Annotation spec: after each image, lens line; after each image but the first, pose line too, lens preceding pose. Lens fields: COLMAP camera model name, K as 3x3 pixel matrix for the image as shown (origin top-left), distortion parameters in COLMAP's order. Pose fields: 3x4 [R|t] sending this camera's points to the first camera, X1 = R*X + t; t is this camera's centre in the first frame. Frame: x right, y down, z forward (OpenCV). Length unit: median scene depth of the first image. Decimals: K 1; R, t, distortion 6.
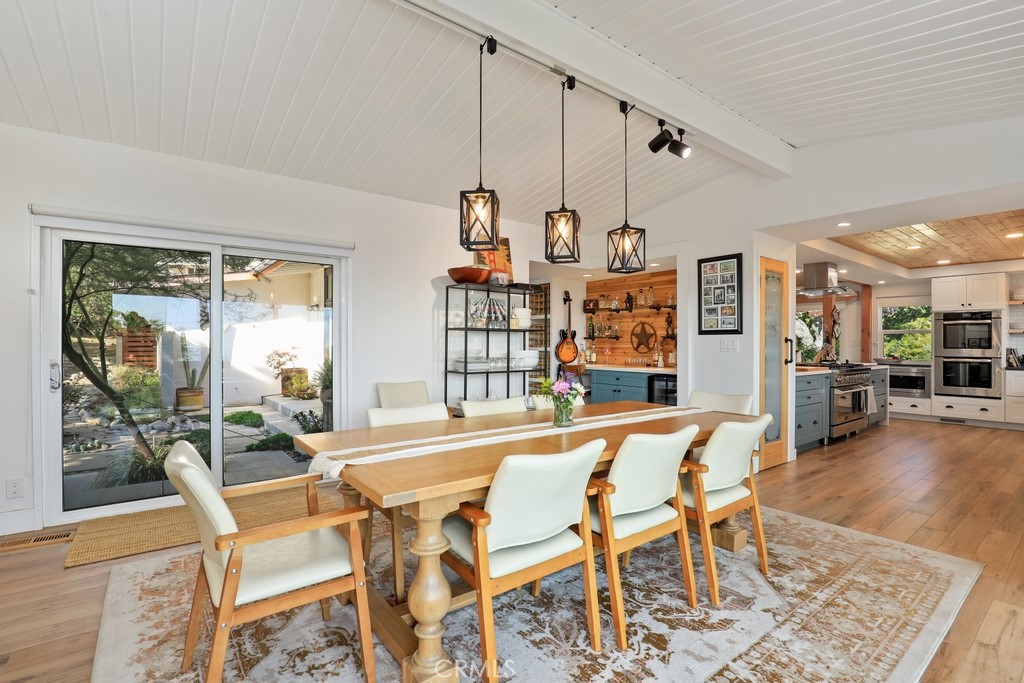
lens RADIAL K [[473.2, 0, 509.6], [0, 473.2, 345.6], [0, 0, 1]] dist [-0.010622, 0.001035]
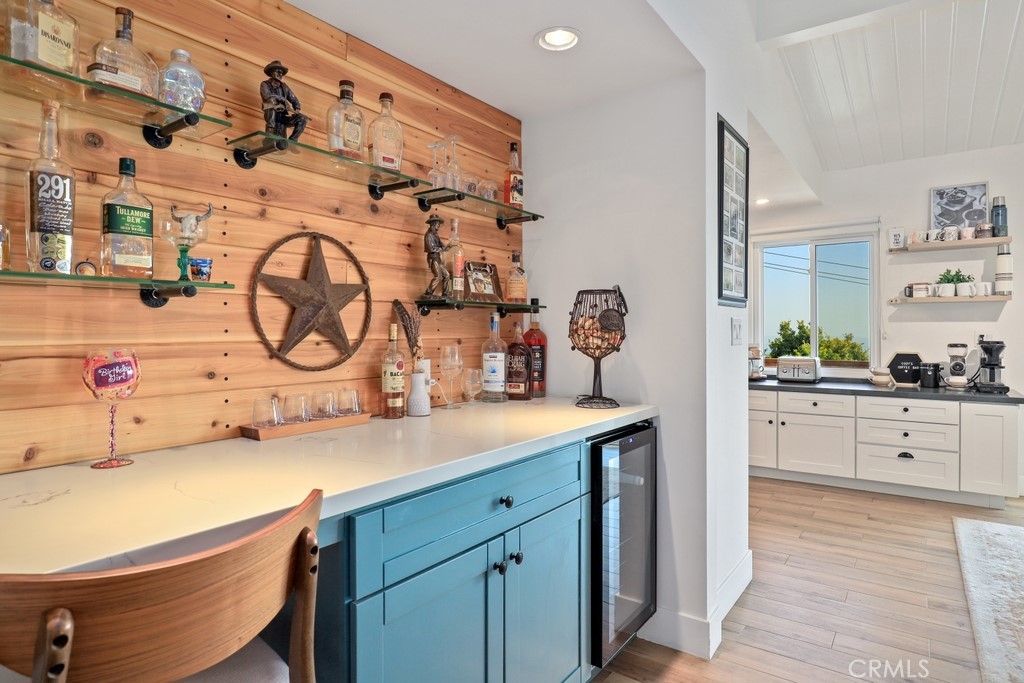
lens RADIAL K [[566.1, 0, 512.0], [0, 566.1, 341.5], [0, 0, 1]] dist [-0.003457, -0.001849]
pose [[-0.278078, -0.015106, 0.960440, -0.003561], [0.011635, 0.999750, 0.019093, -0.001525], [-0.960488, 0.016484, -0.277833, 1.181847]]
